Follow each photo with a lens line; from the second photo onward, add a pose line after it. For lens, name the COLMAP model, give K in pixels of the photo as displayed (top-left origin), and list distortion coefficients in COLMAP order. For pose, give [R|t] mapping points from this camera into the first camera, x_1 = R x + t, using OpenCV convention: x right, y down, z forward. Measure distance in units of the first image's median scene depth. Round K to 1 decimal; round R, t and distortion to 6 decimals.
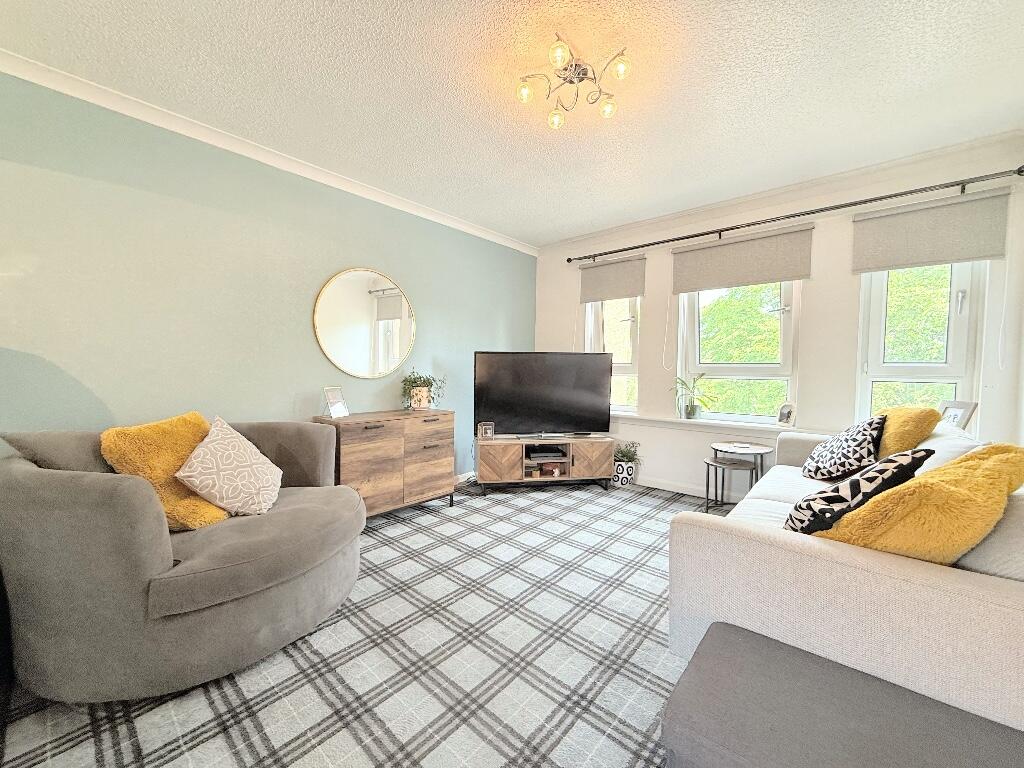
lens RADIAL K [[406.8, 0, 512.0], [0, 406.8, 384.0], [0, 0, 1]] dist [0.000177, 0.000000]
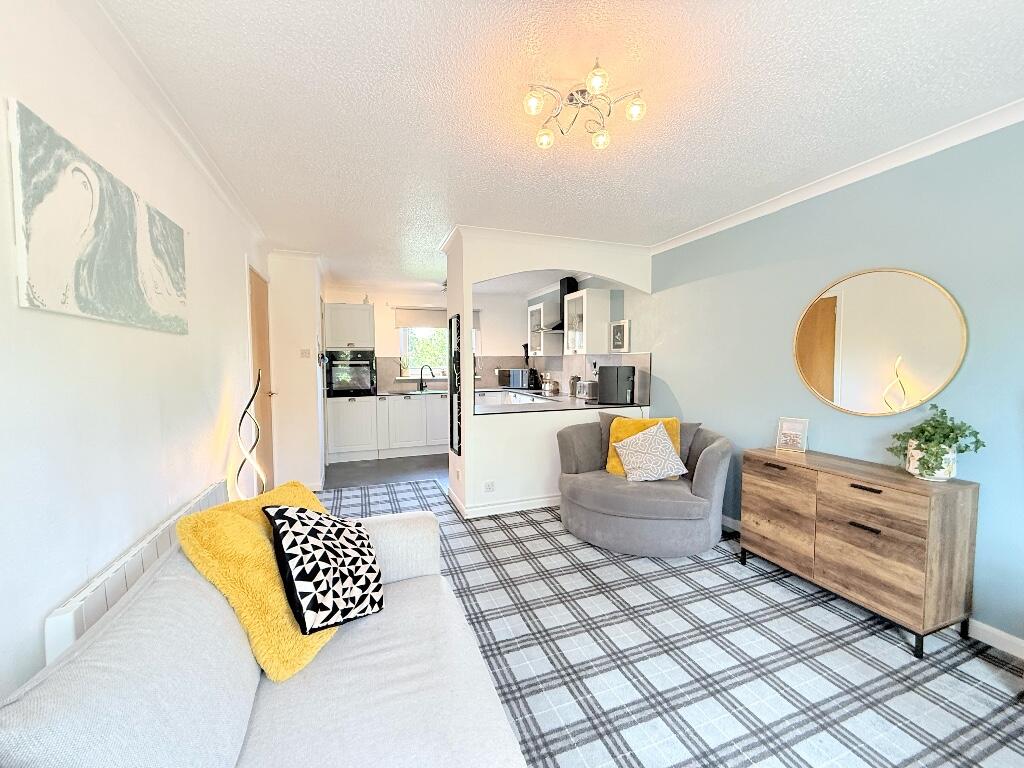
lens RADIAL K [[406.8, 0, 512.0], [0, 406.8, 384.0], [0, 0, 1]] dist [0.000177, 0.000000]
pose [[-0.469904, 0.041366, -0.881748, 0.723656], [-0.036956, 0.997104, 0.066473, -0.113469], [0.881944, 0.063822, -0.467014, 0.903941]]
